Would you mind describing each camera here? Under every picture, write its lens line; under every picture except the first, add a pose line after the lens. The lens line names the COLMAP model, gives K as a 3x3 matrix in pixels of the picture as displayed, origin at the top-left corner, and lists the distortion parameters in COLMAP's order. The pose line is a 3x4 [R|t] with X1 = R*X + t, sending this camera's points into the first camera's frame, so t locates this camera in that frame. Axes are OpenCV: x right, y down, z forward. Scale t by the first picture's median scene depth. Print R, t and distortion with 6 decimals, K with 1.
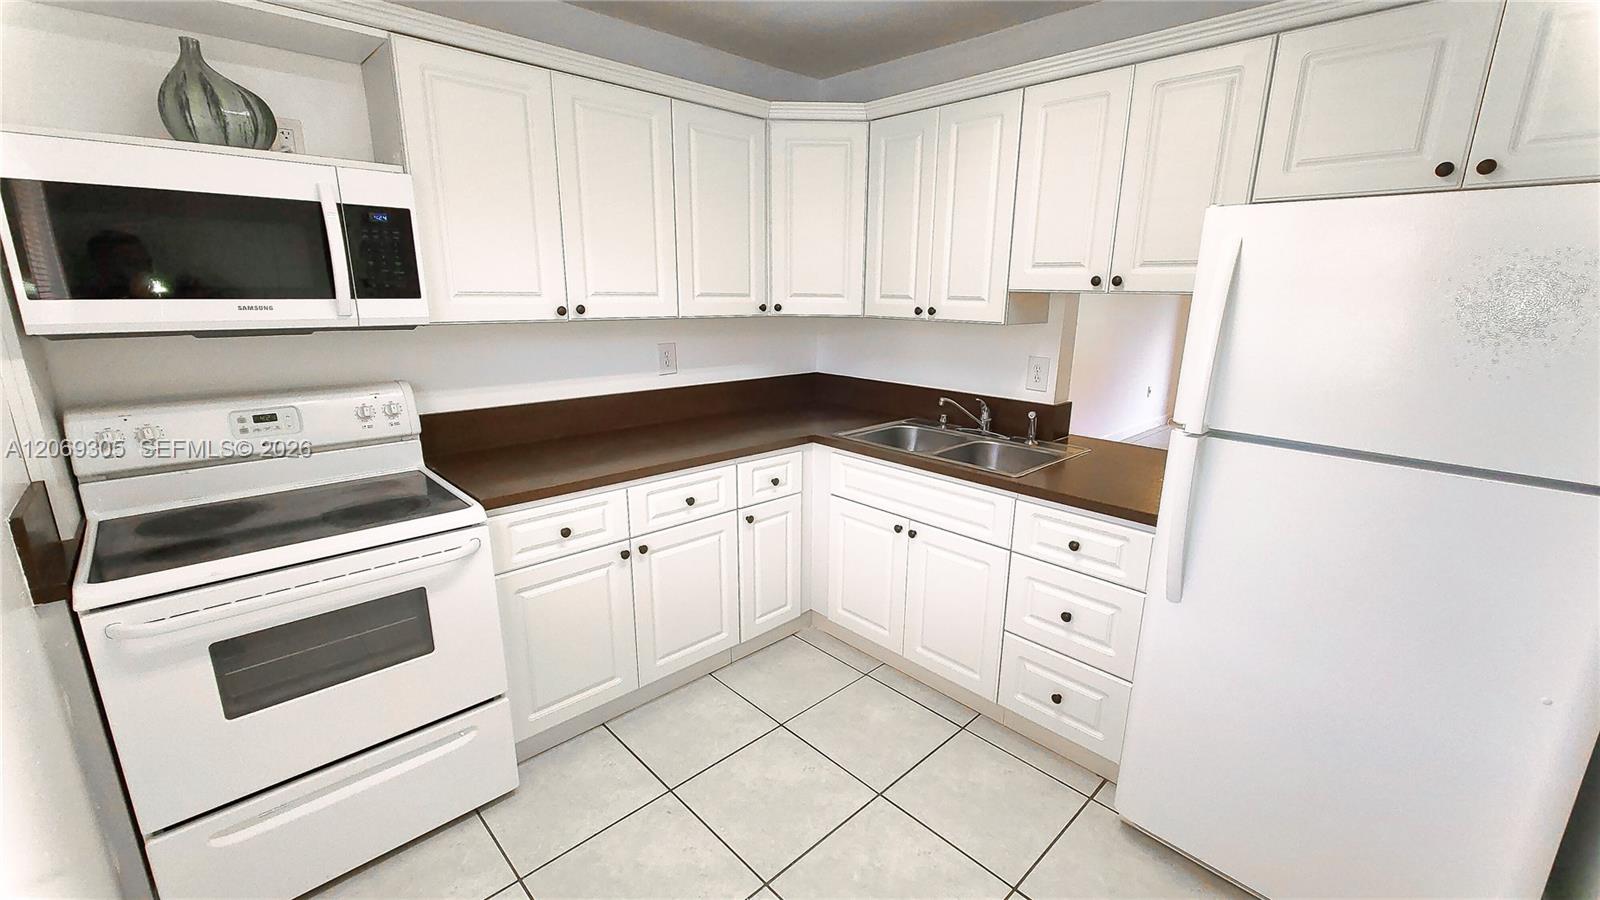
lens RADIAL K [[661.1, 0, 792.1], [0, 661.1, 454.5], [0, 0, 1]] dist [0.000273, -0.000160]
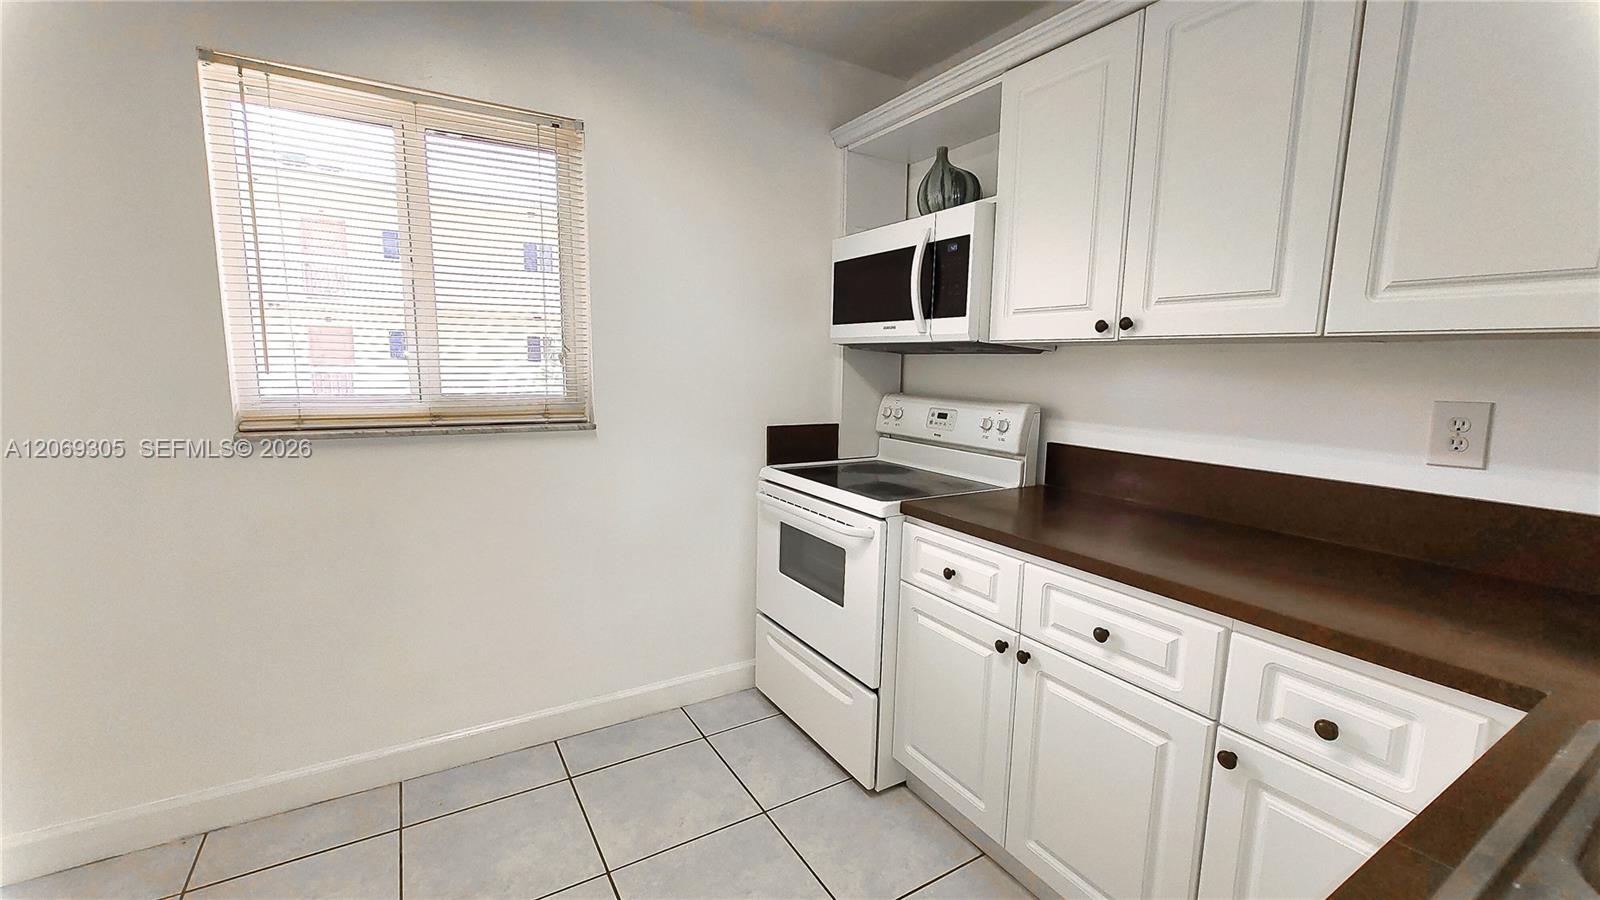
lens RADIAL K [[661.1, 0, 796.4], [0, 661.1, 447.5], [0, 0, 1]] dist [0.000273, -0.000160]
pose [[-0.214120, 0.111290, -0.970447, 0.516315], [-0.259467, 0.951318, 0.166346, -0.129718], [0.941716, 0.287417, -0.174820, 0.908434]]
